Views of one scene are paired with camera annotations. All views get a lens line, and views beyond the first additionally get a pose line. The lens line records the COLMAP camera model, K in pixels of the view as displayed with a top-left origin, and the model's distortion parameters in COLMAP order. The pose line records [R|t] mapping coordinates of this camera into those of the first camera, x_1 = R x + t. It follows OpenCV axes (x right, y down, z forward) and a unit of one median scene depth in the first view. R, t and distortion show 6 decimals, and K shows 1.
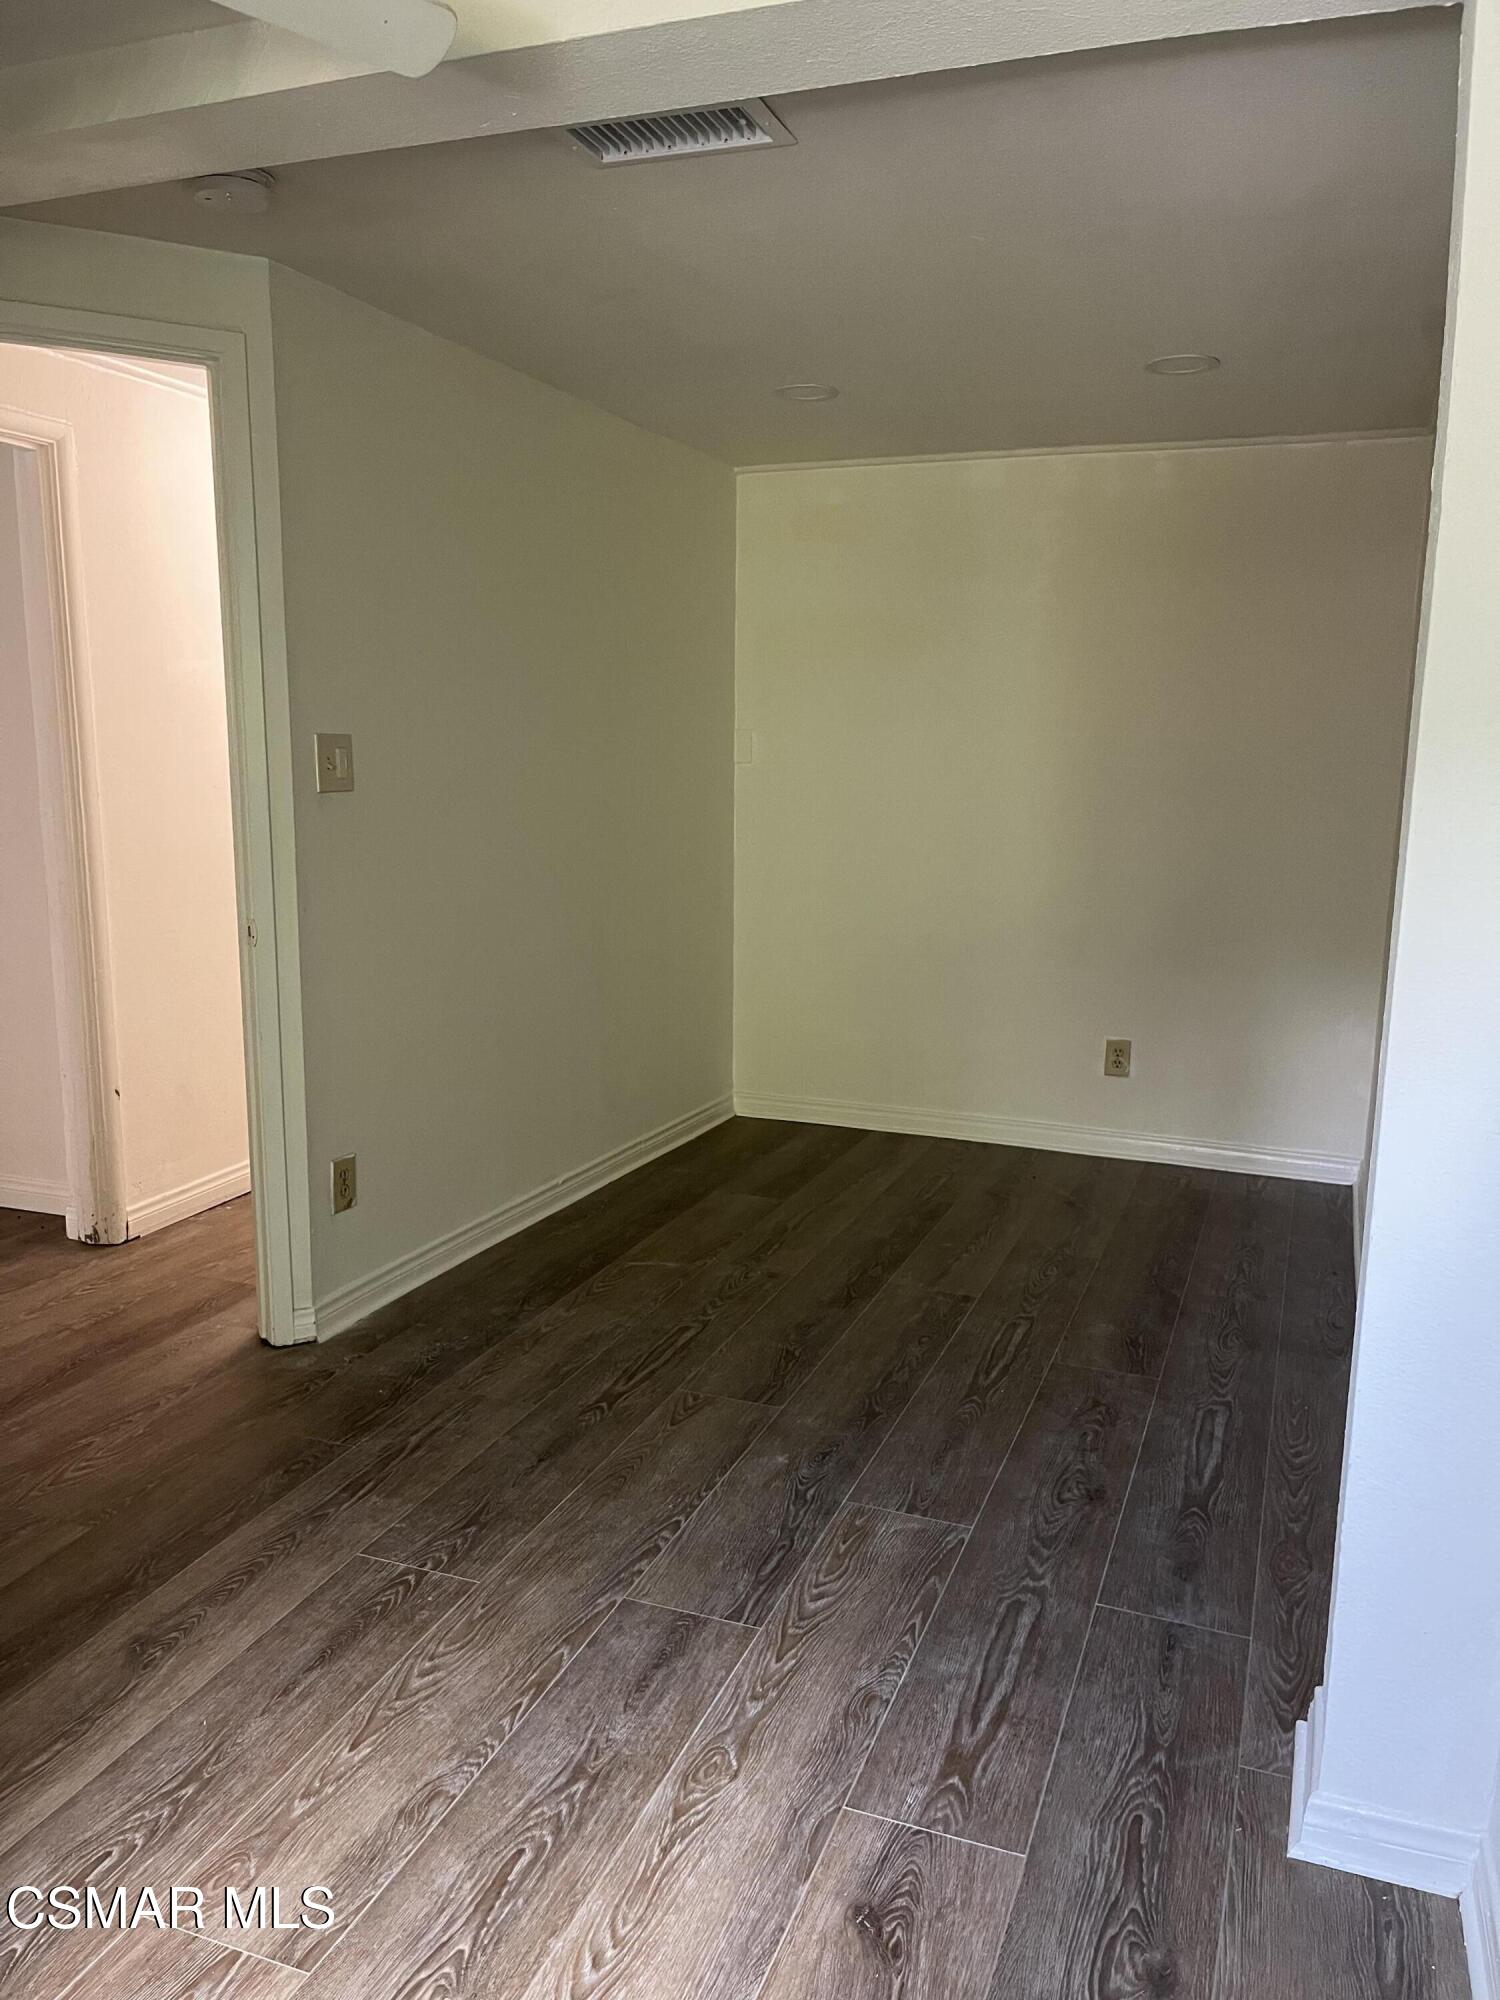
lens RADIAL K [[1489.8, 0, 757.0], [0, 1489.8, 1004.8], [0, 0, 1]] dist [0.043723, -0.035634]
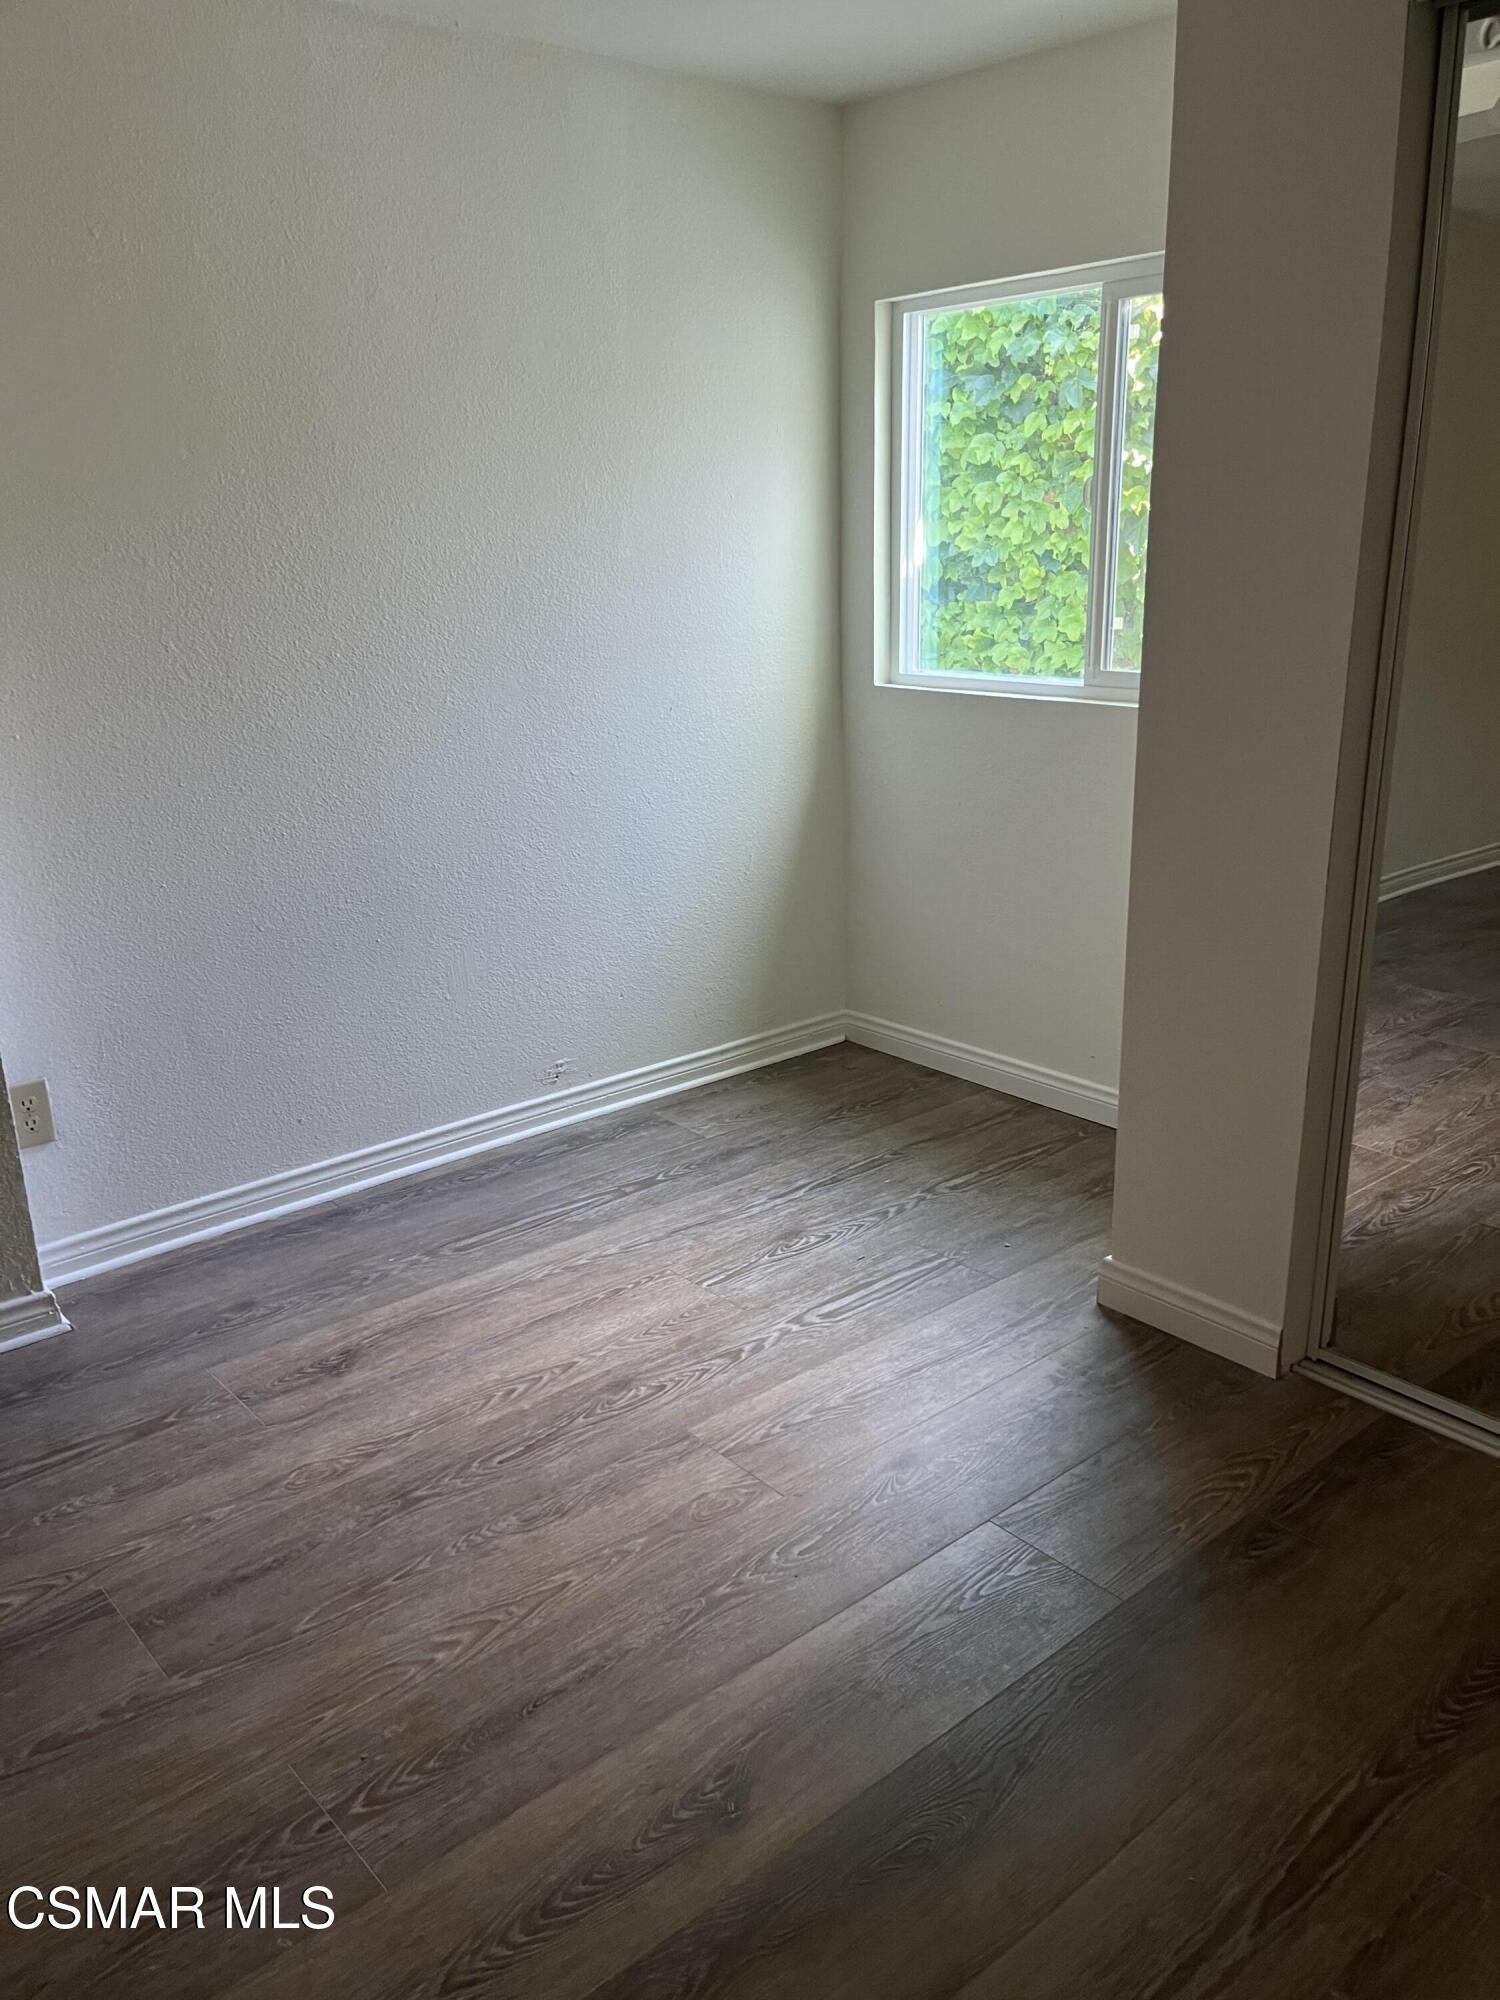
lens RADIAL K [[1489.8, 0, 757.0], [0, 1489.8, 1004.8], [0, 0, 1]] dist [0.043723, -0.035634]
pose [[-0.873523, -0.135500, 0.467543, -0.786306], [0.102679, 0.887578, 0.449068, -0.266142], [-0.475830, 0.440278, -0.761407, 1.528845]]
